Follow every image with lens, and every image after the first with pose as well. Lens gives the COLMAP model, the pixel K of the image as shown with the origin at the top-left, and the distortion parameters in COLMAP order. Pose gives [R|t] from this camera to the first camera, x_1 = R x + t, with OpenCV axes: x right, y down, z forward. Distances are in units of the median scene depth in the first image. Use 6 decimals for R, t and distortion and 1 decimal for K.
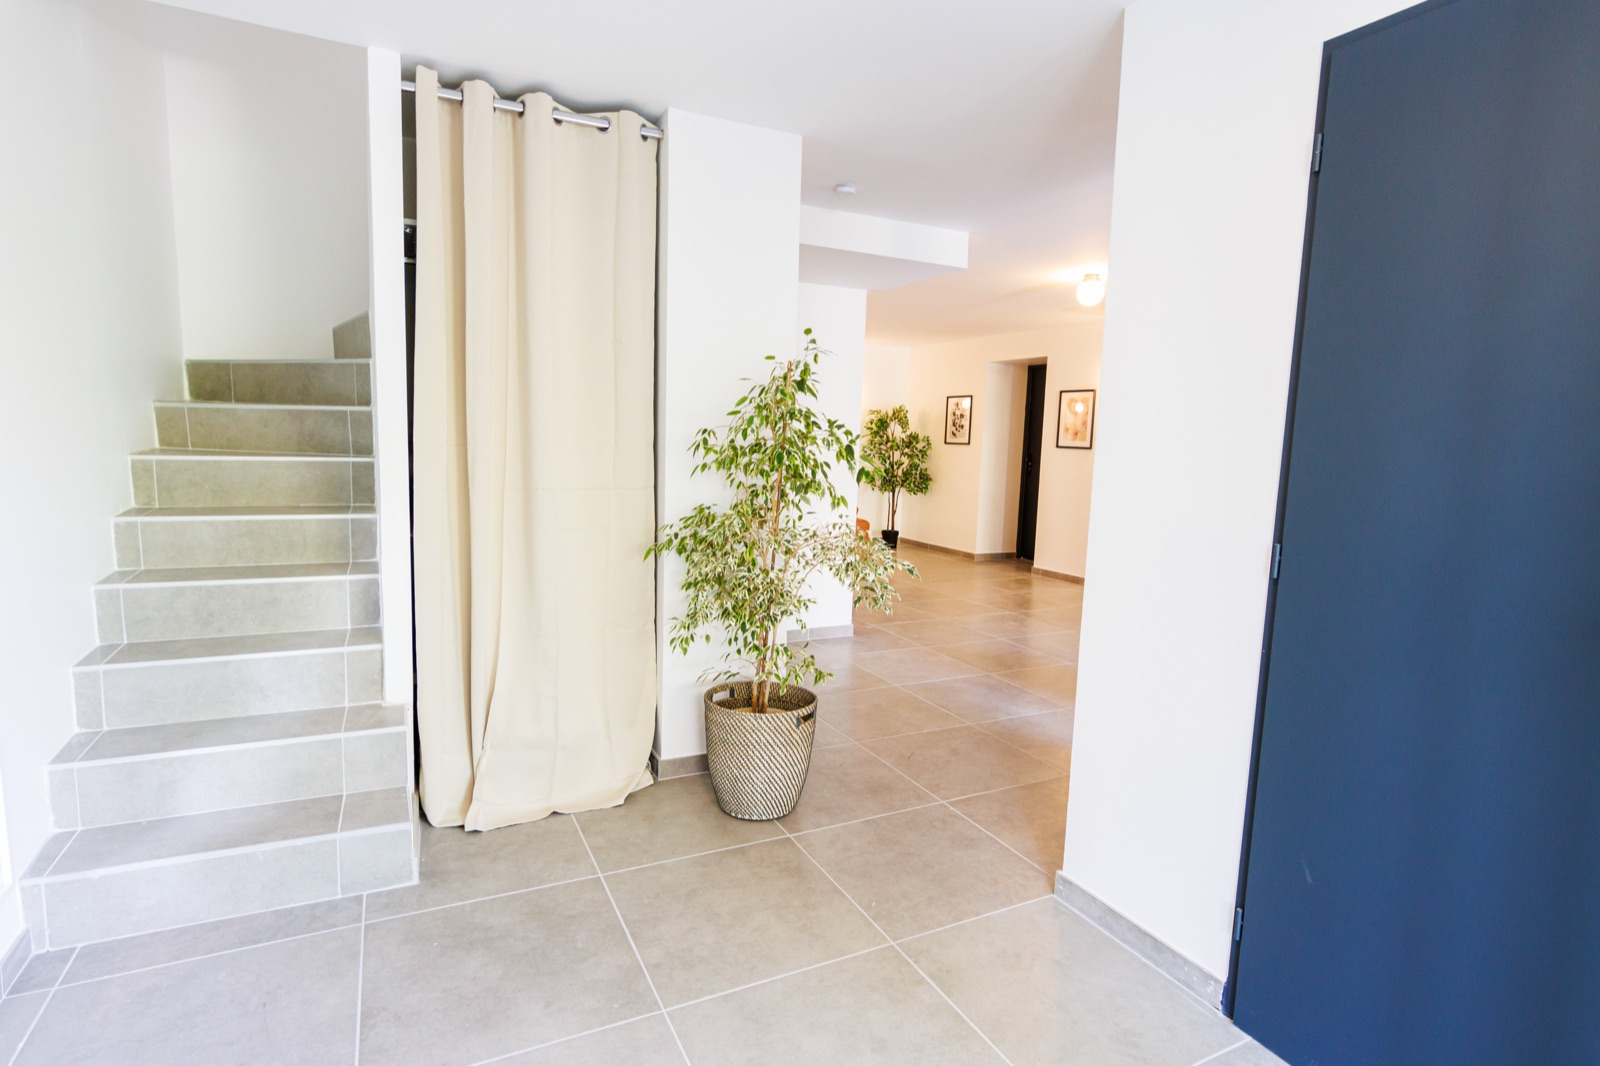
lens RADIAL K [[814.8, 0, 799.3], [0, 814.8, 533.6], [0, 0, 1]] dist [-0.003026, 0.001963]
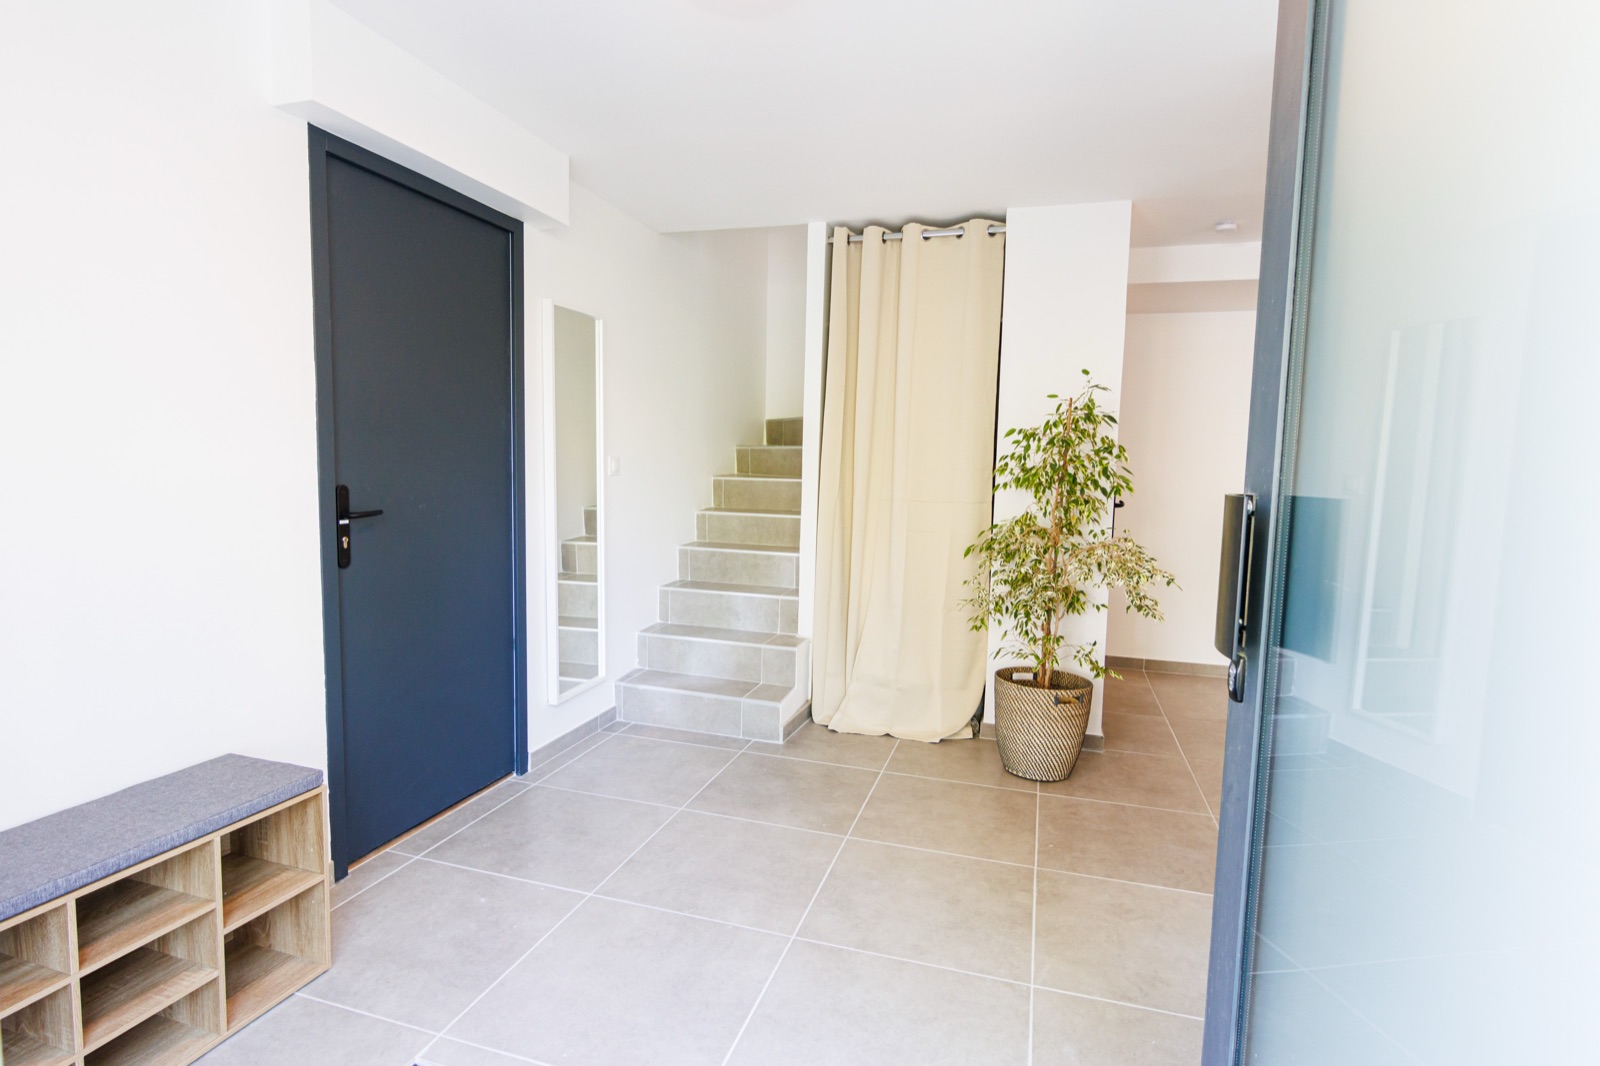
lens RADIAL K [[814.8, 0, 796.5], [0, 814.8, 534.1], [0, 0, 1]] dist [-0.003026, 0.001963]
pose [[0.726779, 0.049342, -0.685097, 0.537534], [-0.084975, 0.996213, -0.018396, 0.045721], [0.681595, 0.071586, 0.728219, -0.138114]]
